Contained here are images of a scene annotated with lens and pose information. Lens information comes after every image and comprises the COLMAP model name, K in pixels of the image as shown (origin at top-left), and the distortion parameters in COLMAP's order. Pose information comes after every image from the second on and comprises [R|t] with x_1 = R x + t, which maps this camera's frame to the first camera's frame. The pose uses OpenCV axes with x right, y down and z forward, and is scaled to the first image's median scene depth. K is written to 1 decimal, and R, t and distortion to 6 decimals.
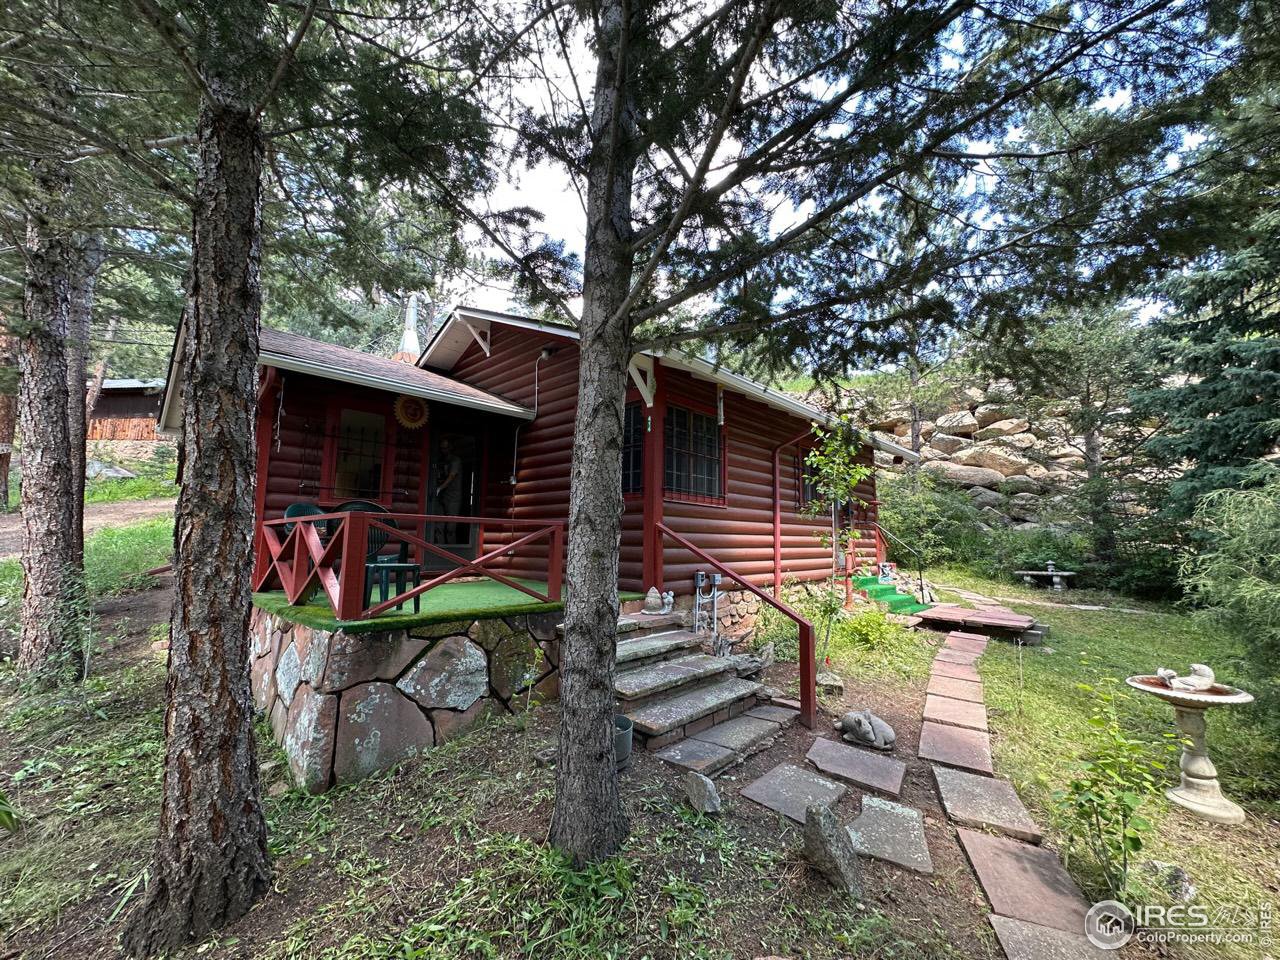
lens RADIAL K [[508.2, 0, 640.7], [0, 508.2, 478.7], [0, 0, 1]] dist [-0.001568, 0.000571]
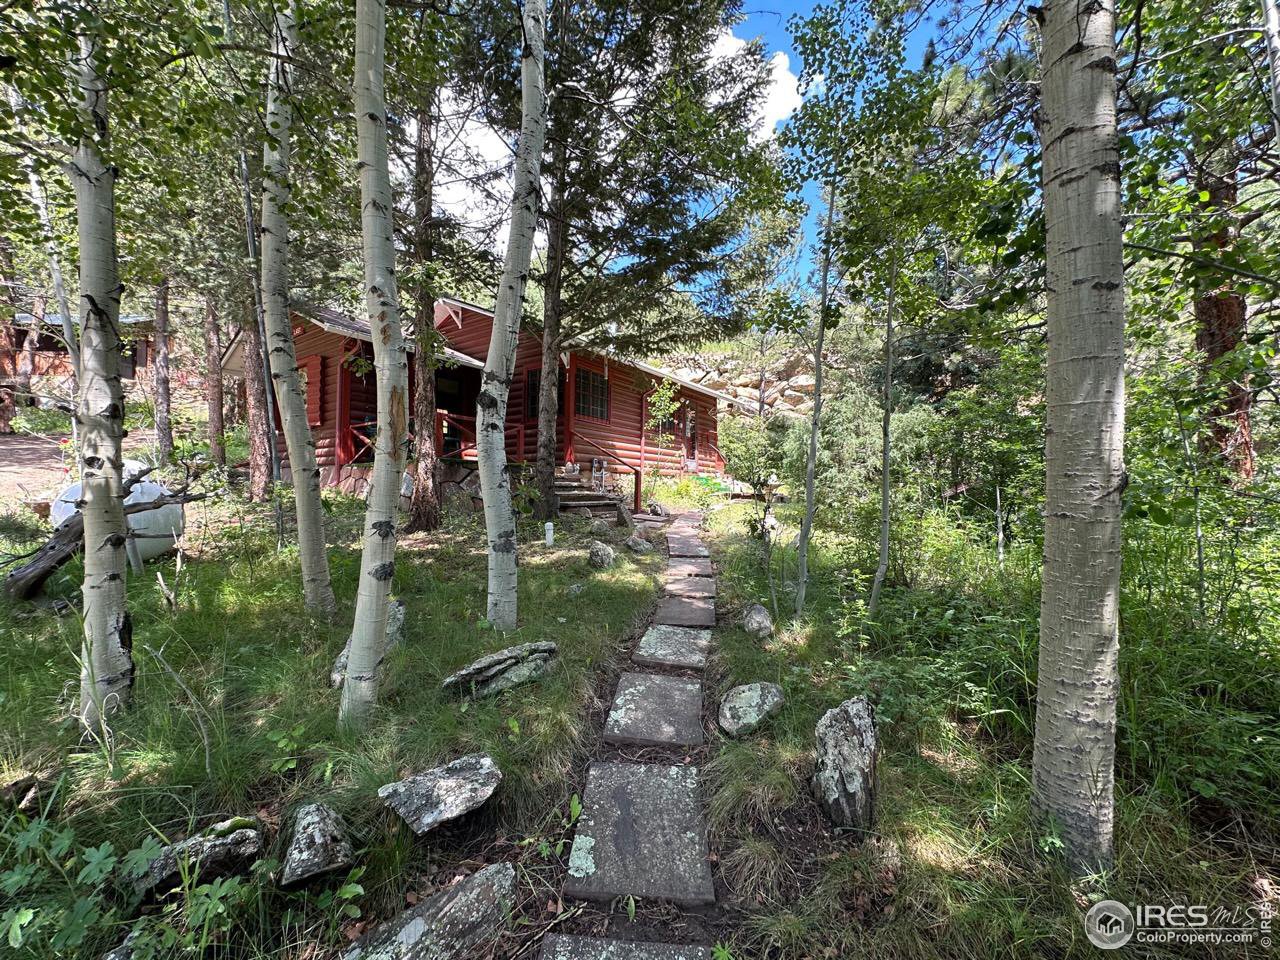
lens RADIAL K [[508.2, 0, 638.6], [0, 508.2, 481.5], [0, 0, 1]] dist [-0.001568, 0.000571]
pose [[0.988121, 0.000932, 0.153674, -0.011956], [-0.015758, 0.995325, 0.095291, 0.096175], [-0.152866, -0.096581, 0.983516, -0.964179]]
